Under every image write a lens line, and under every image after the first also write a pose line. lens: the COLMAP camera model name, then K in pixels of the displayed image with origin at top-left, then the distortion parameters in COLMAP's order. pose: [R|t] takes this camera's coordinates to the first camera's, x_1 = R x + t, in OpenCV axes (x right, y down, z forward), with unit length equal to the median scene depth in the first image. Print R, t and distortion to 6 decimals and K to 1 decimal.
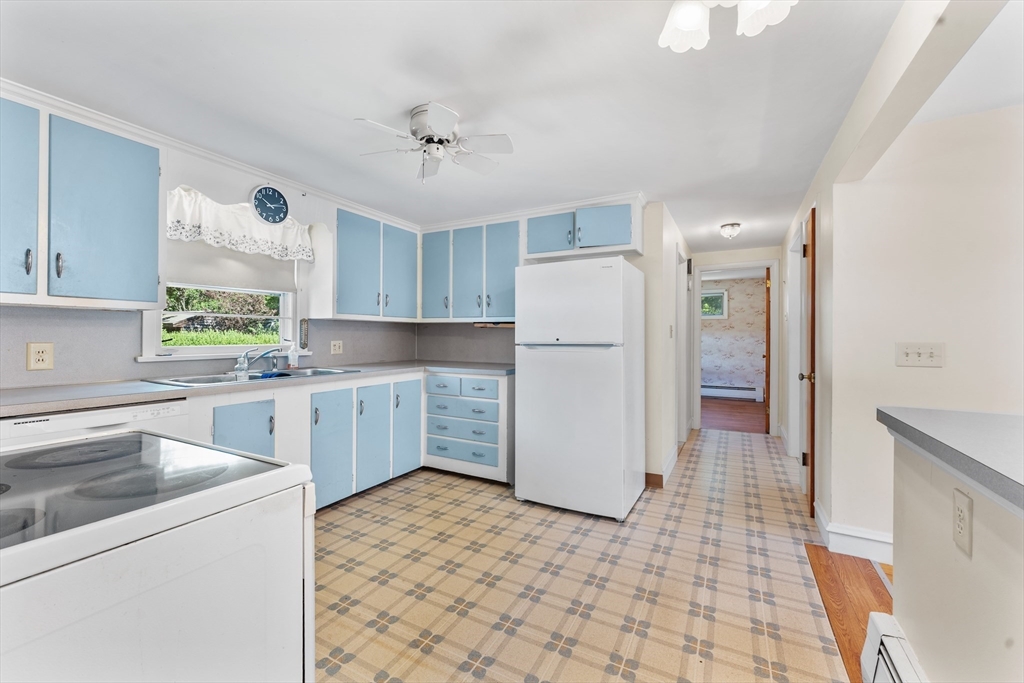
lens RADIAL K [[415.0, 0, 512.9], [0, 415.0, 334.6], [0, 0, 1]] dist [-0.000459, 0.000566]
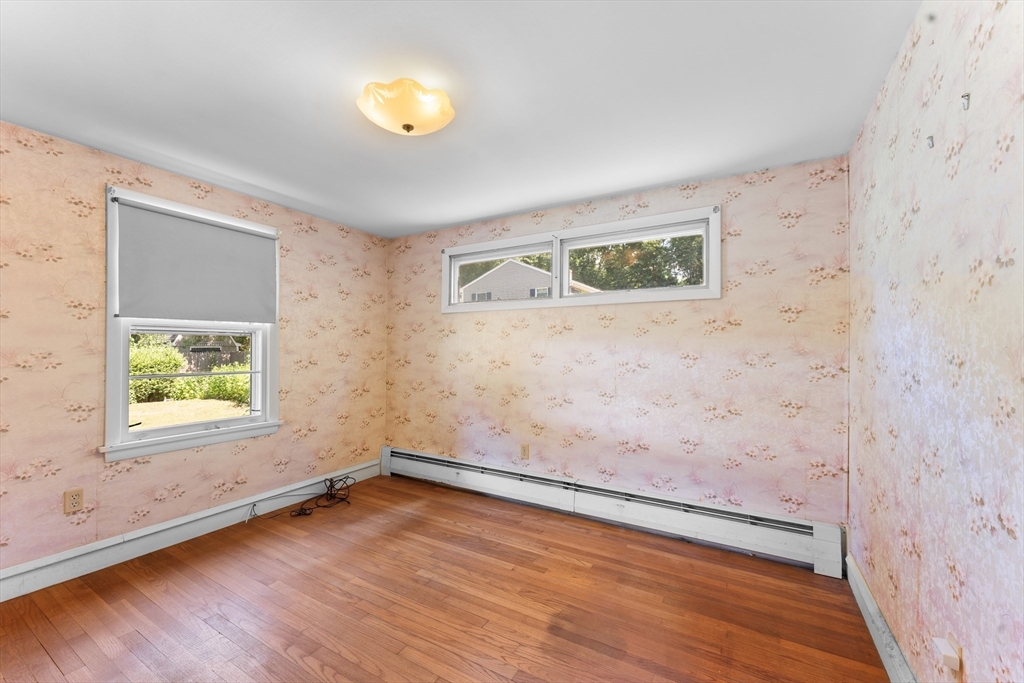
lens RADIAL K [[415.0, 0, 509.2], [0, 415.0, 350.2], [0, 0, 1]] dist [-0.000459, 0.000566]
pose [[0.999602, -0.001191, -0.028198, 0.365335], [0.001209, 0.999999, 0.000626, 0.002381], [0.028197, -0.000660, 0.999602, 0.678136]]
